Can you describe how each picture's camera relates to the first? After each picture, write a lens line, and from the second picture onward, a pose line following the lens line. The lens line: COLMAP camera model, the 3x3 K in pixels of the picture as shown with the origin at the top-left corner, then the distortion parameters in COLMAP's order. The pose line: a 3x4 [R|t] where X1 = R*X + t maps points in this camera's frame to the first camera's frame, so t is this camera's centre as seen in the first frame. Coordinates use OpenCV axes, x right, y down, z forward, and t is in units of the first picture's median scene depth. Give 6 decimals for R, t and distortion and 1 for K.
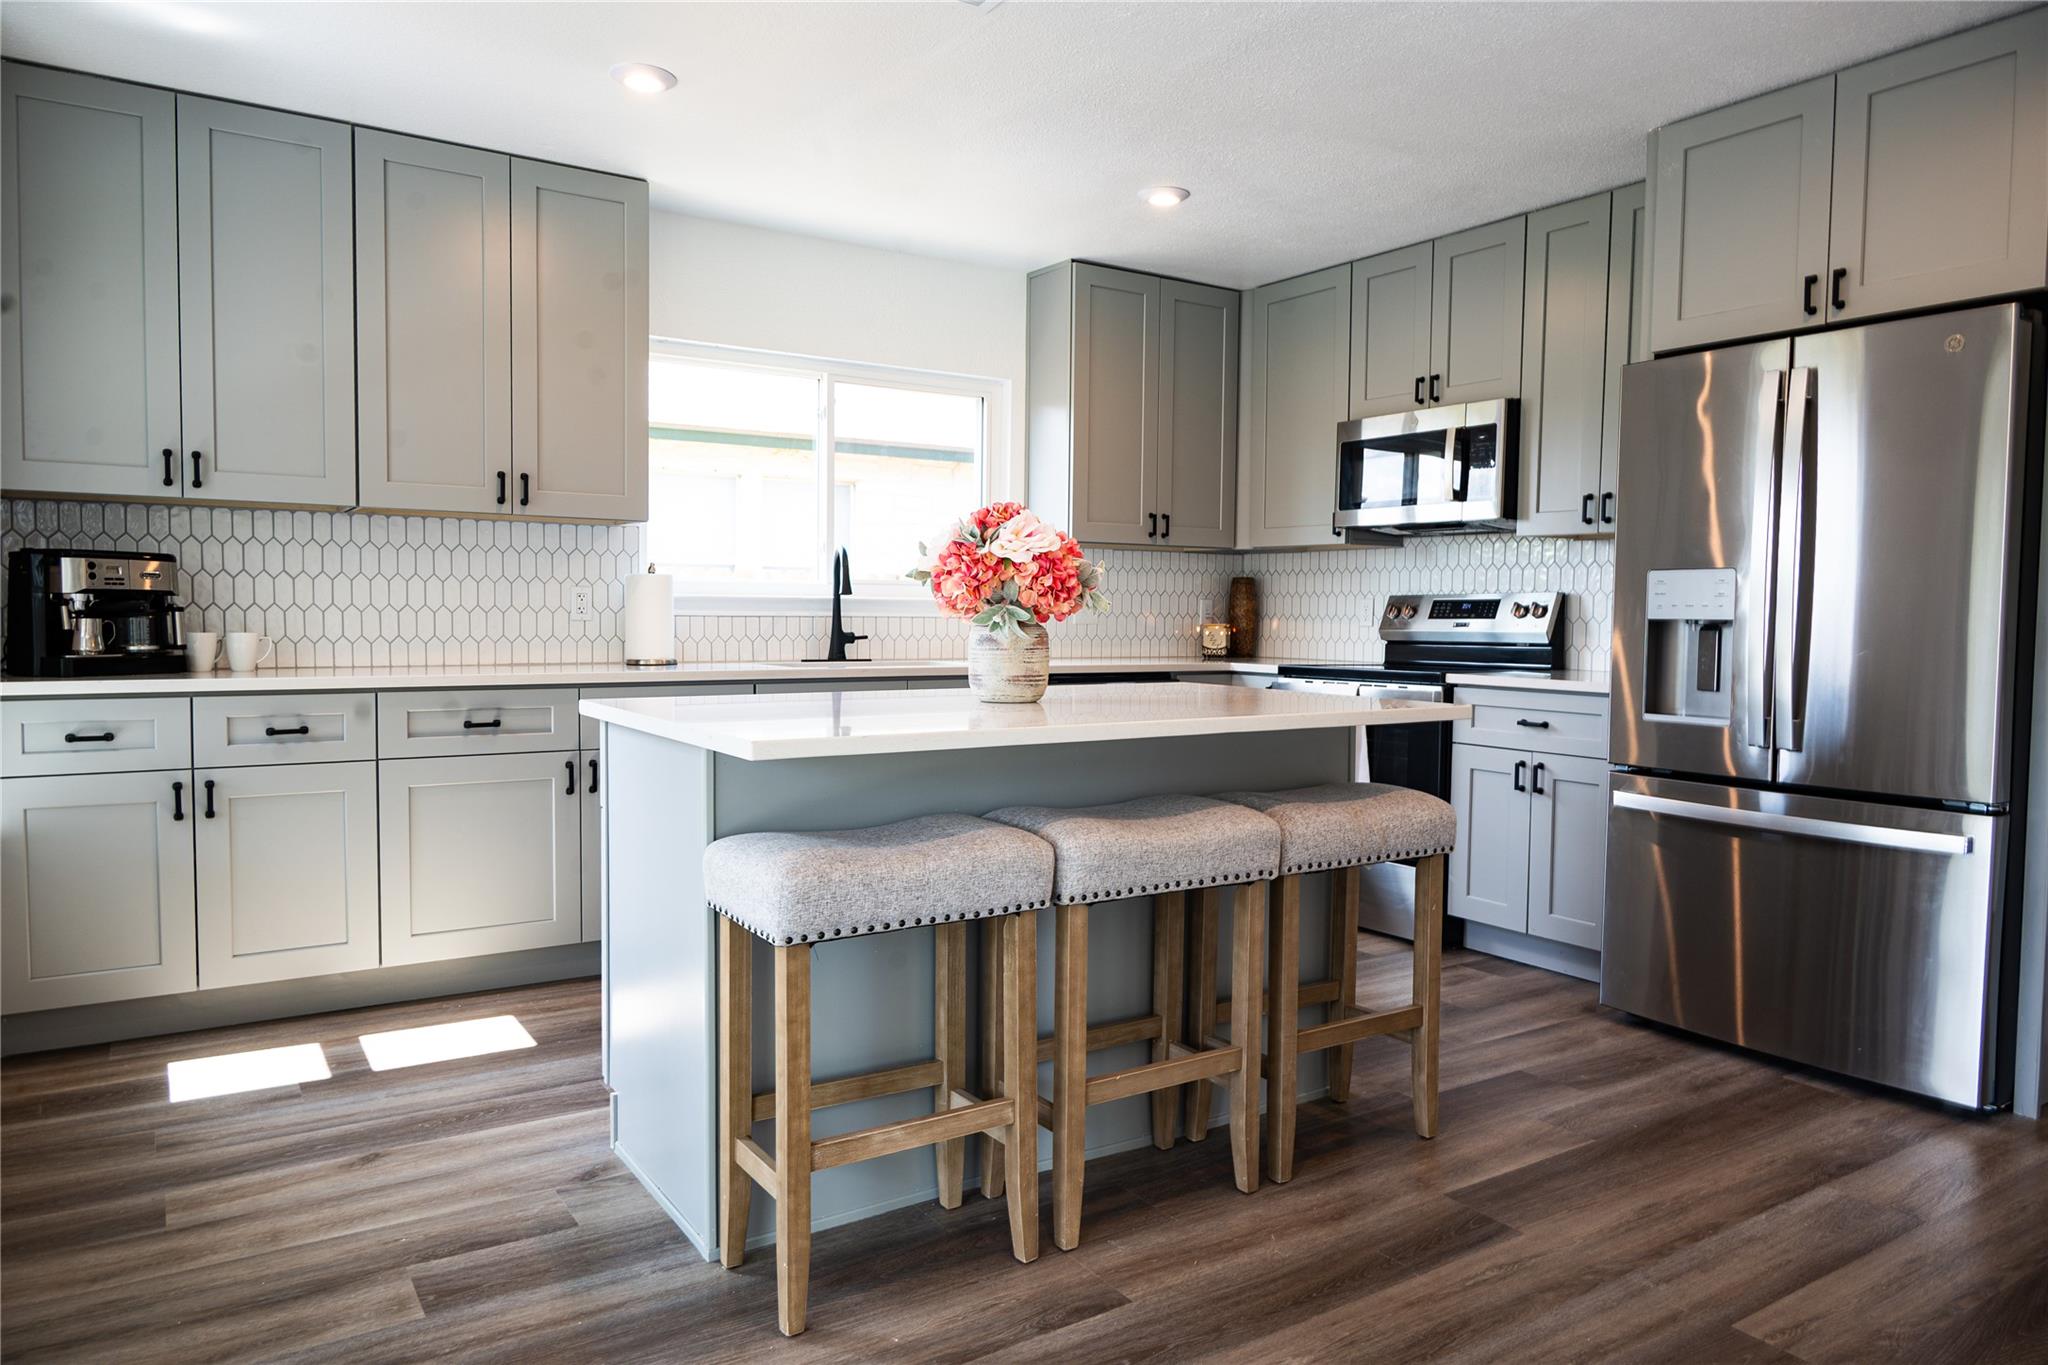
lens RADIAL K [[1416.2, 0, 1014.2], [0, 1416.2, 698.4], [0, 0, 1]] dist [-0.008061, -0.002936]
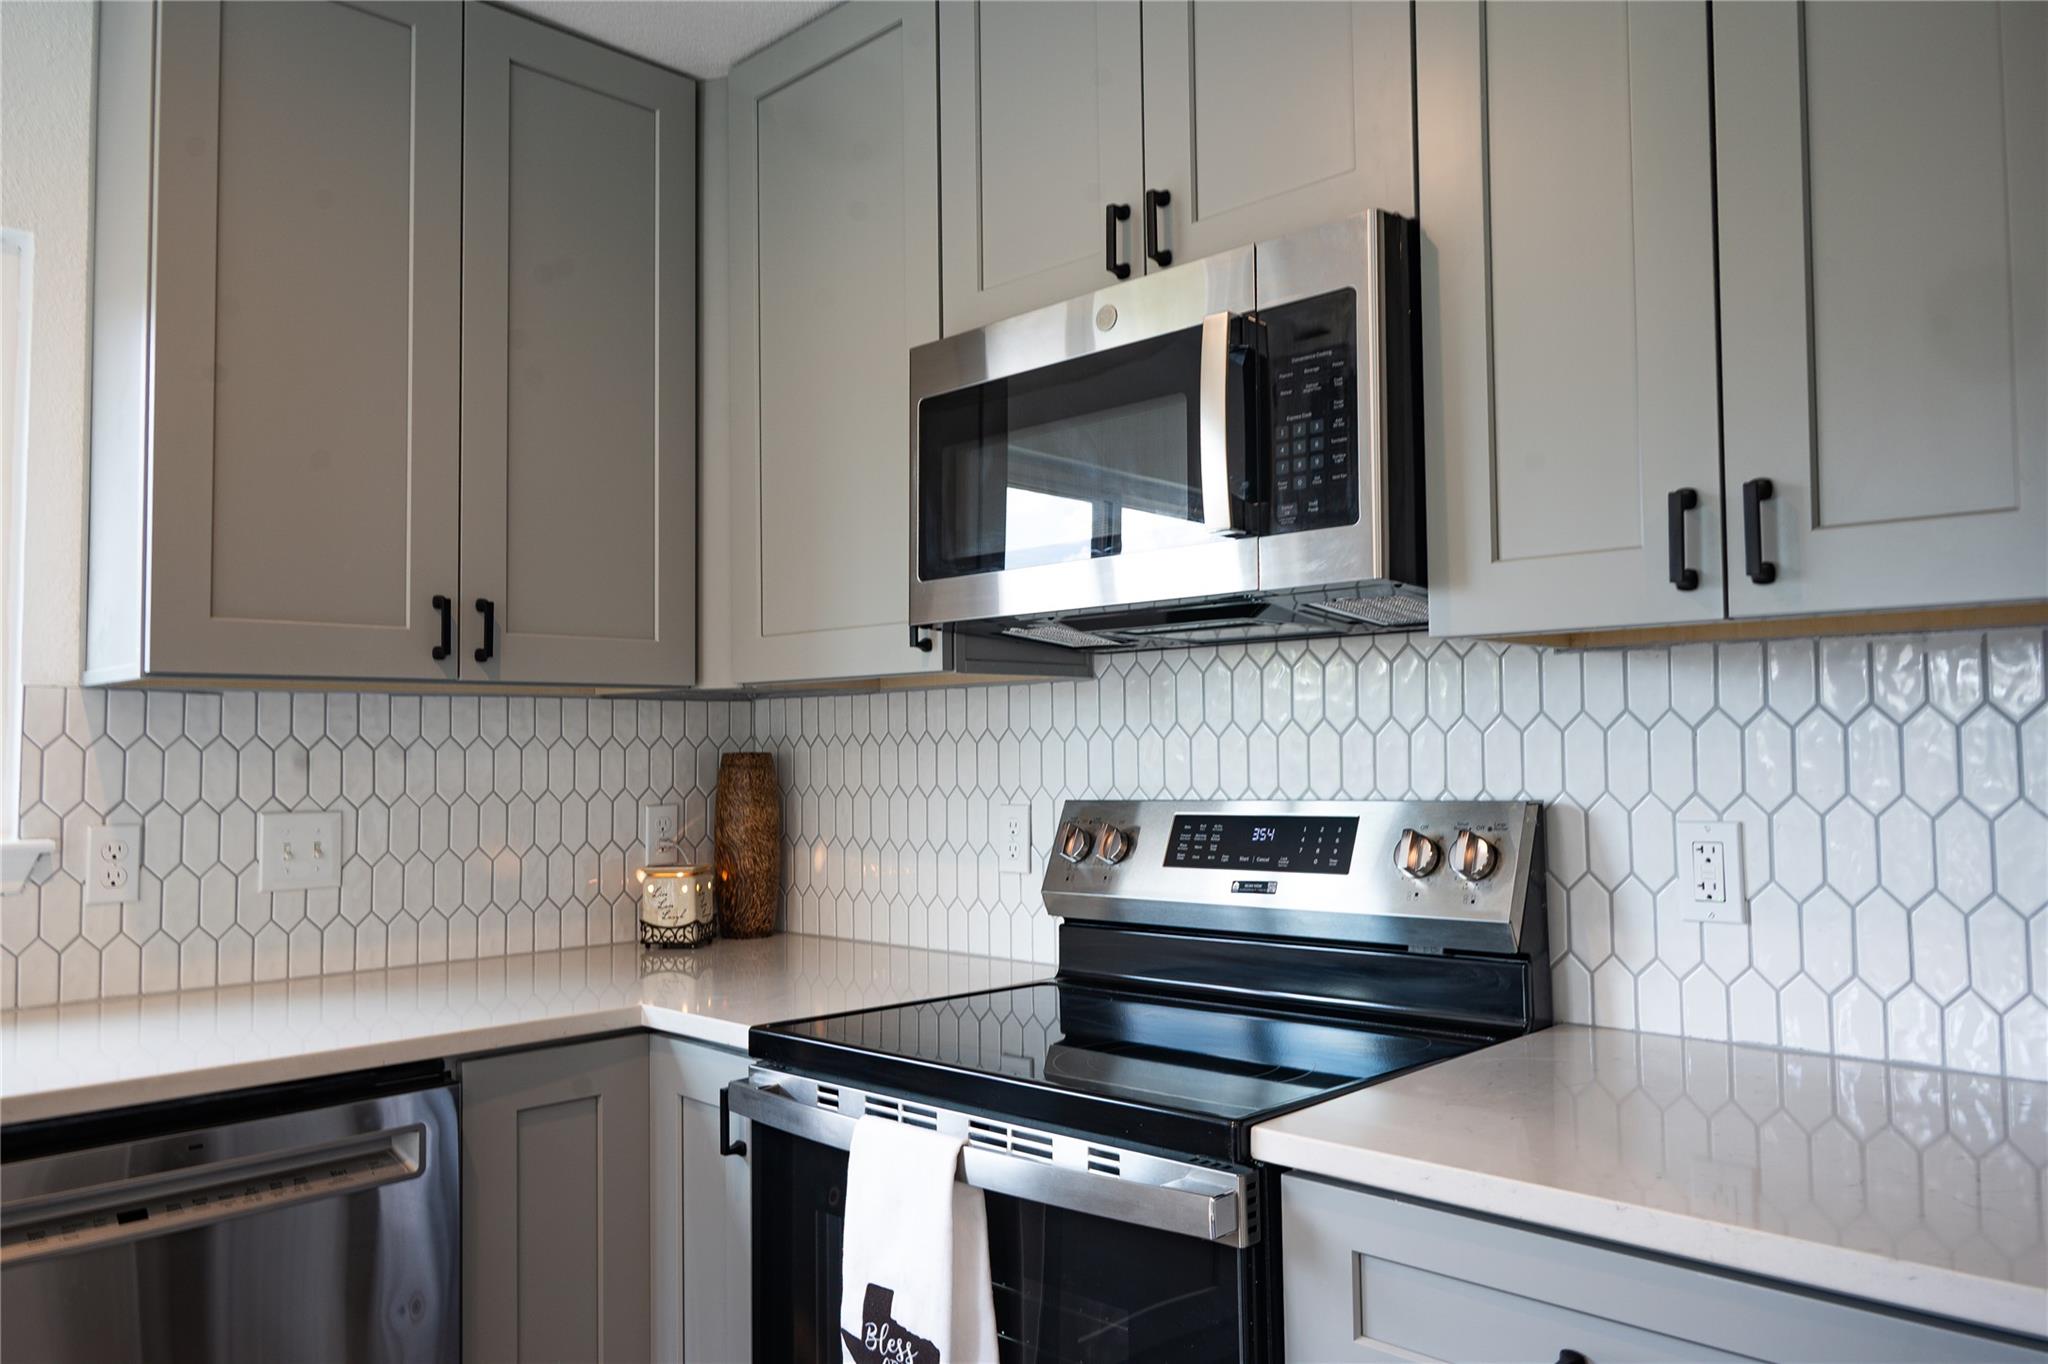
lens RADIAL K [[1416.2, 0, 1025.2], [0, 1416.2, 683.2], [0, 0, 1]] dist [-0.008061, -0.002936]
pose [[0.978337, -0.011559, 0.206697, 0.176739], [0.034131, 0.993783, -0.105974, -0.065122], [-0.204187, 0.110733, 0.972649, 0.627637]]
